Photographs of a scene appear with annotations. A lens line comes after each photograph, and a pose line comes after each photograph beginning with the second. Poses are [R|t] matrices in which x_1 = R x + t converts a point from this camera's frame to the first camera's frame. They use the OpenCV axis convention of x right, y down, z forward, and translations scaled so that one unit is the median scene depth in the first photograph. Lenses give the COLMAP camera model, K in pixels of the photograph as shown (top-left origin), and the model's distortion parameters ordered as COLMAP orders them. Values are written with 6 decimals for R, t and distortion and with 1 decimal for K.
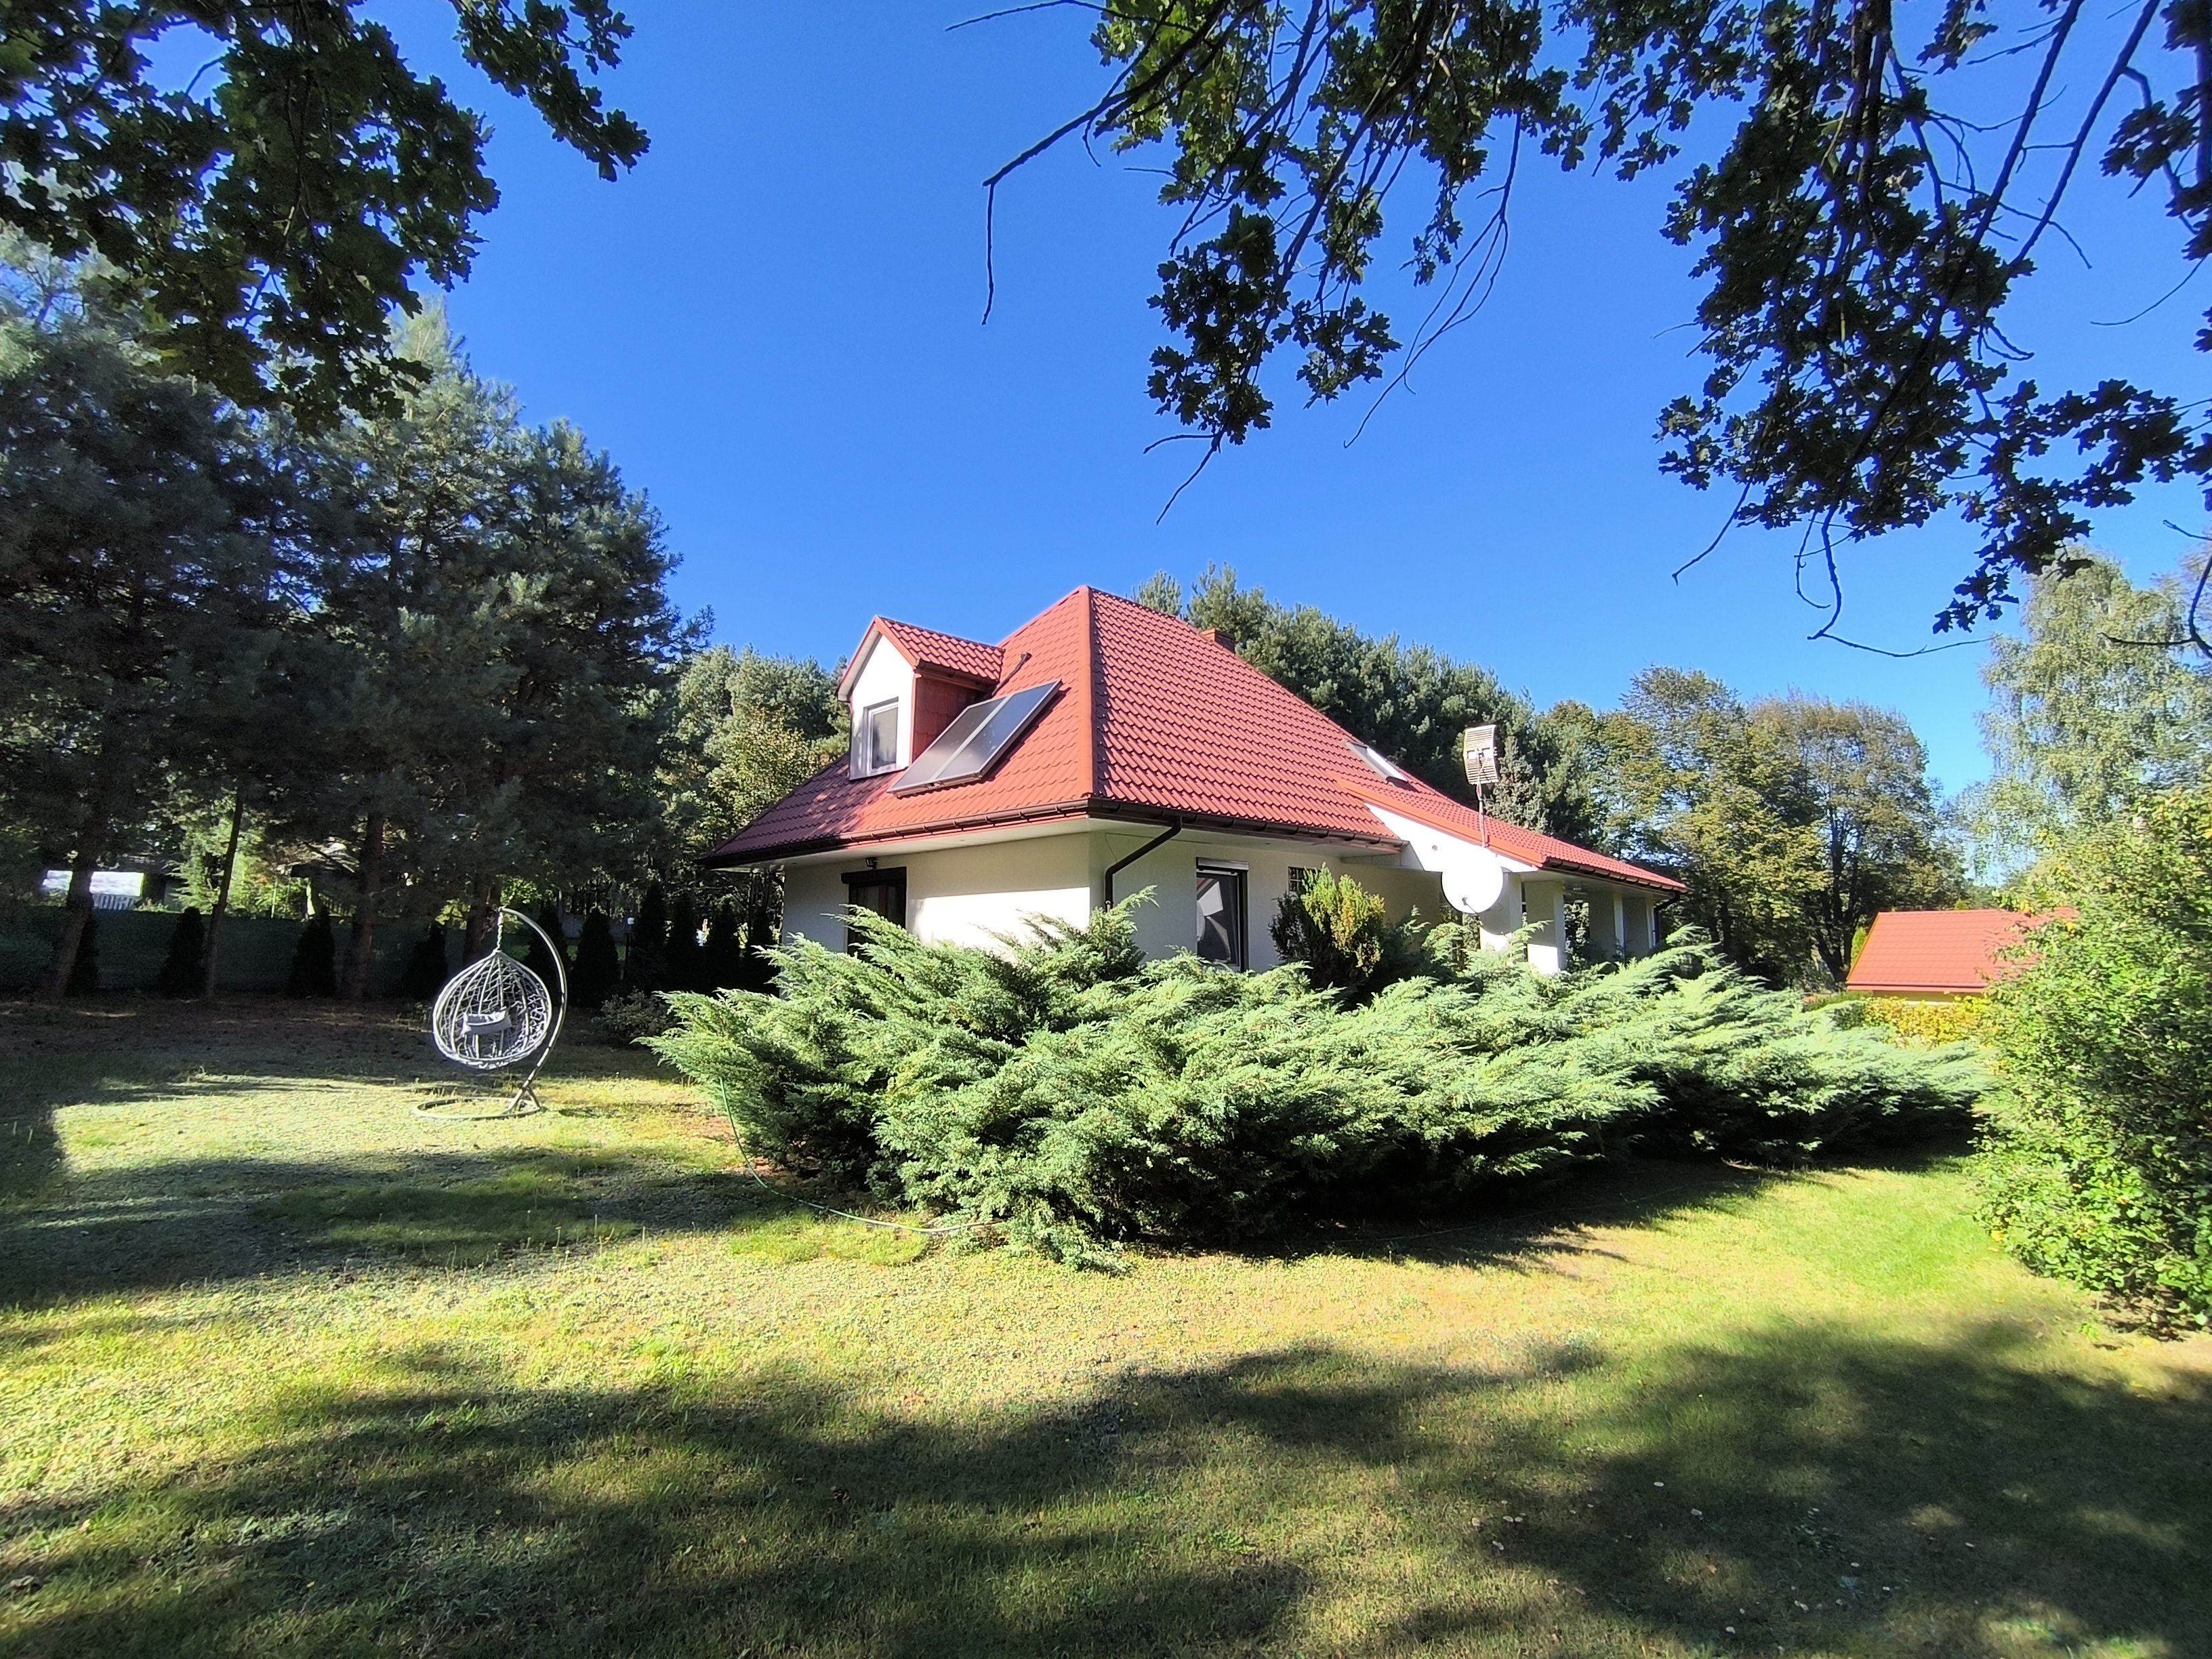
lens RADIAL K [[1015.5, 0, 1129.0], [0, 1015.5, 831.8], [0, 0, 1]] dist [-0.003175, 0.002127]
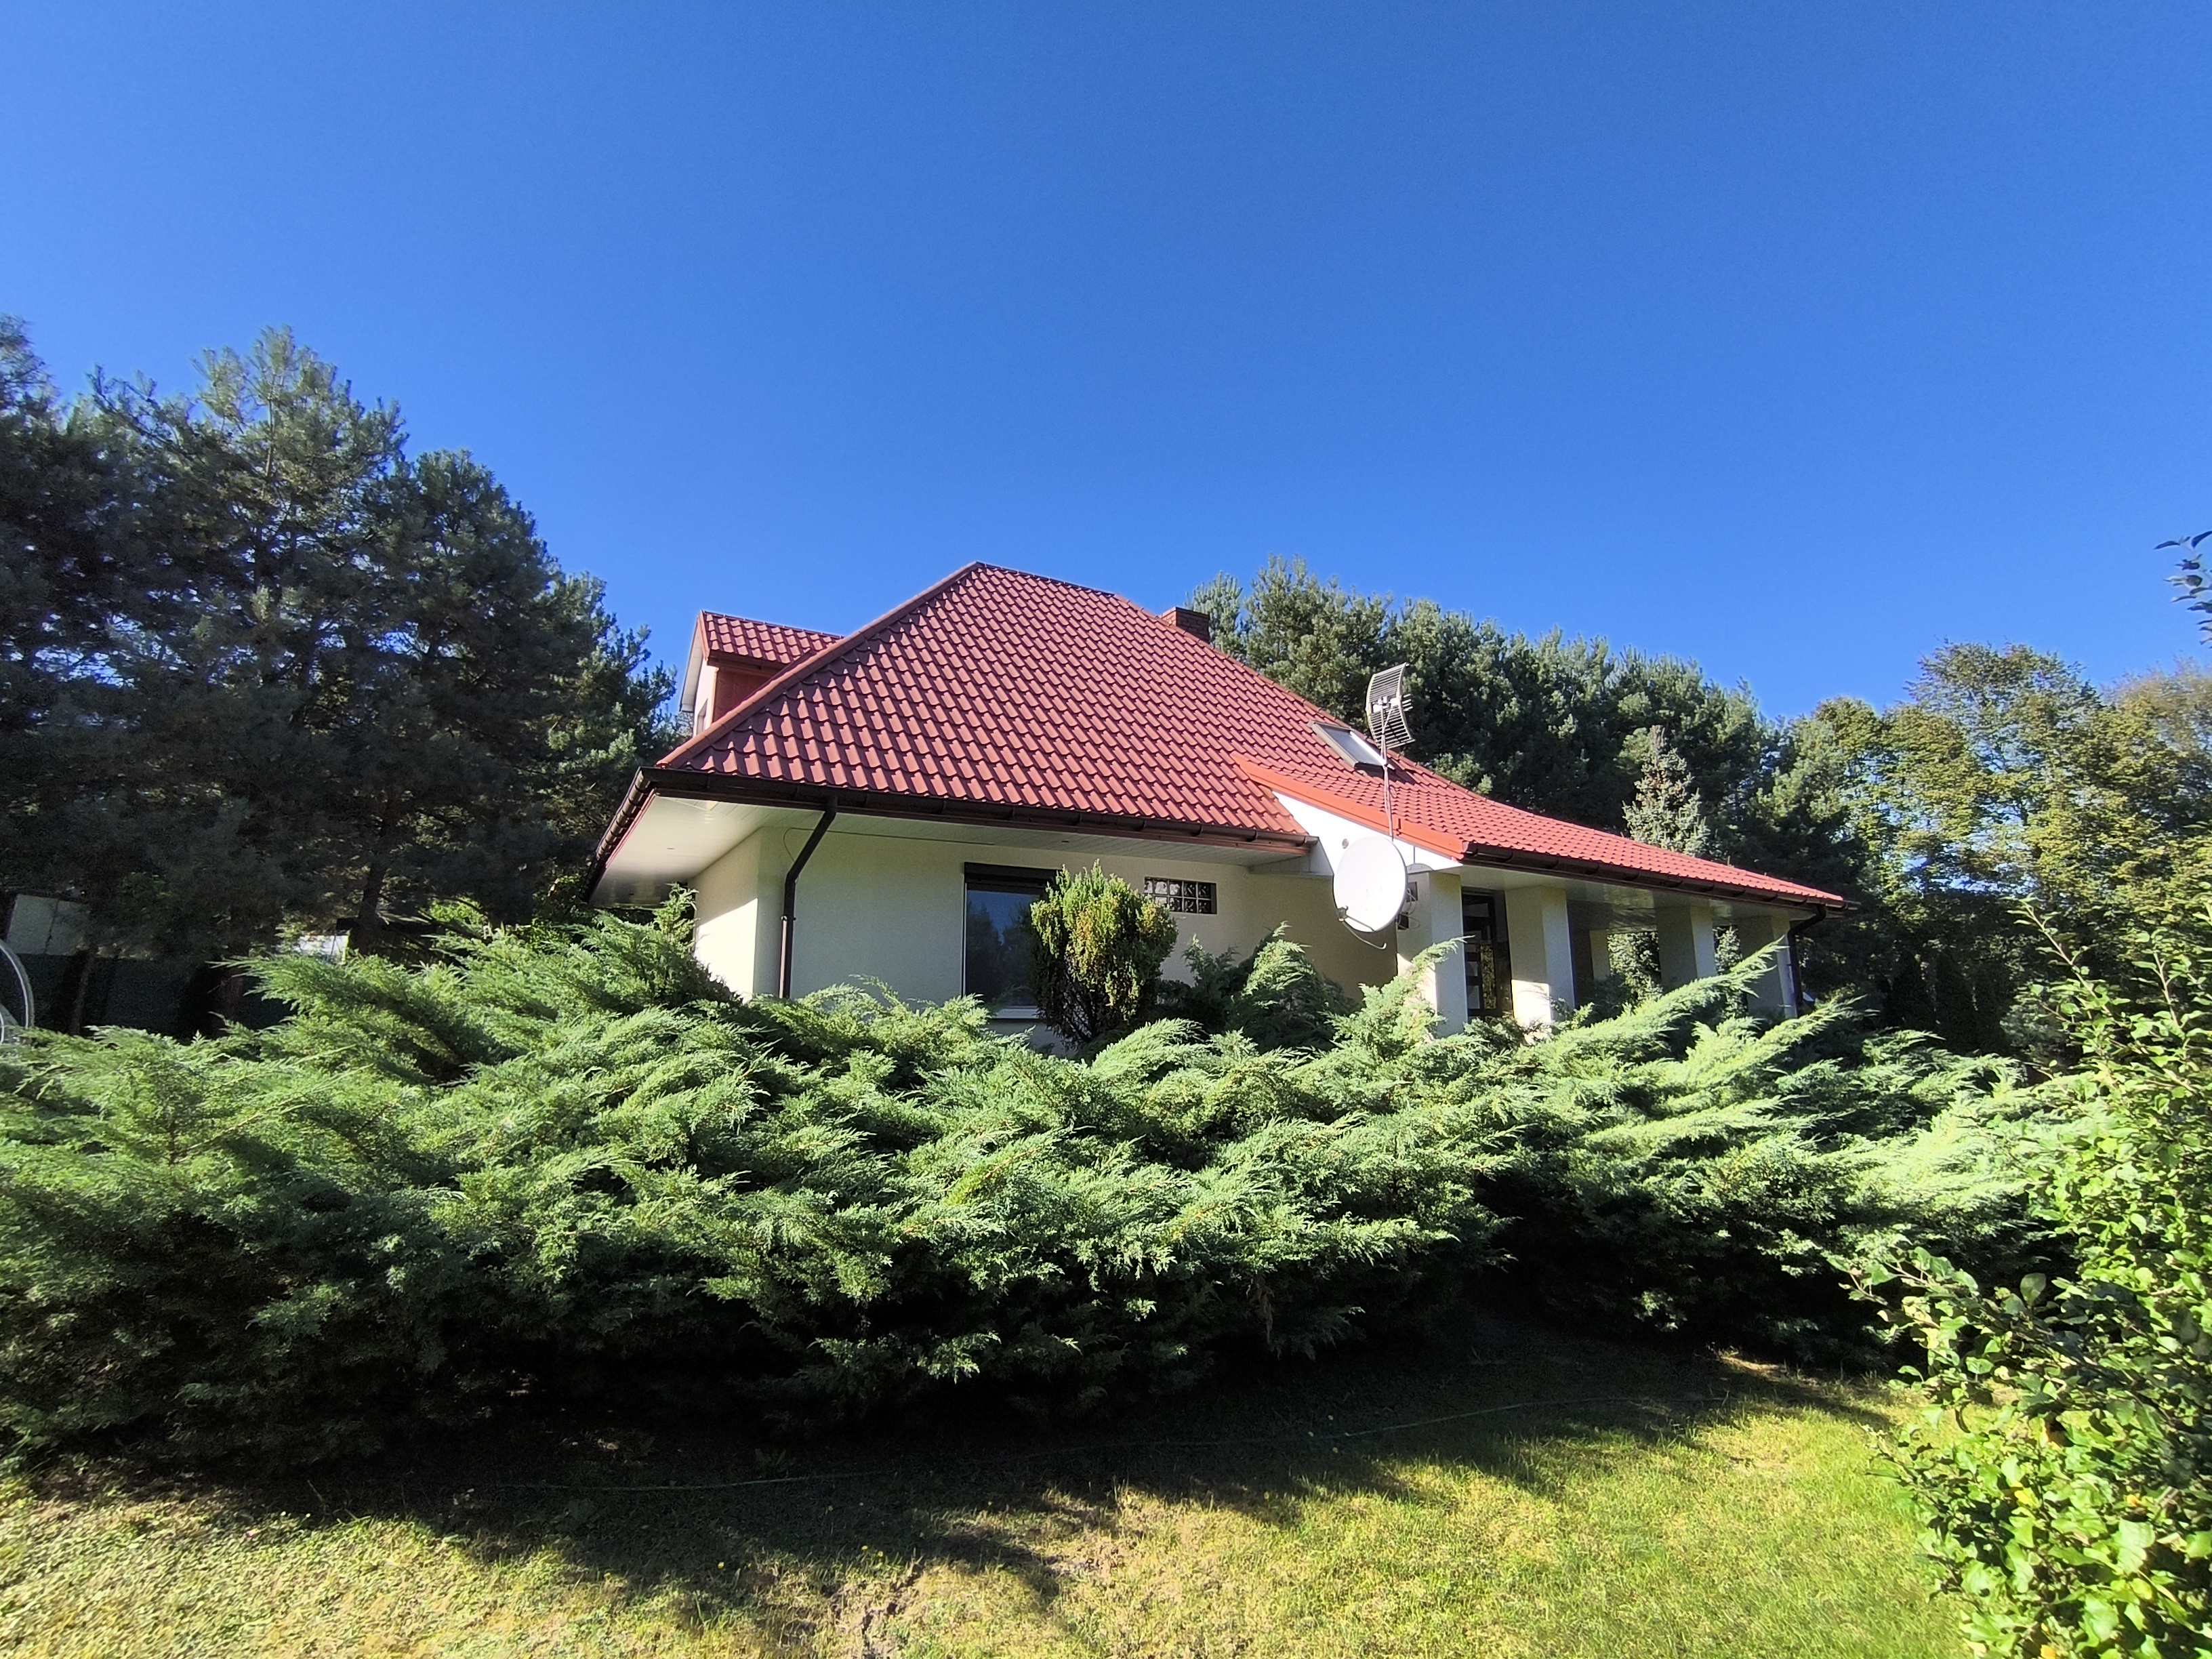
lens RADIAL K [[1015.5, 0, 1087.7], [0, 1015.5, 828.5], [0, 0, 1]] dist [-0.003175, 0.002127]
pose [[0.960730, -0.048257, -0.273255, 0.107728], [0.030918, 0.997246, -0.067409, 0.015935], [0.275756, 0.056314, 0.959577, 0.088286]]
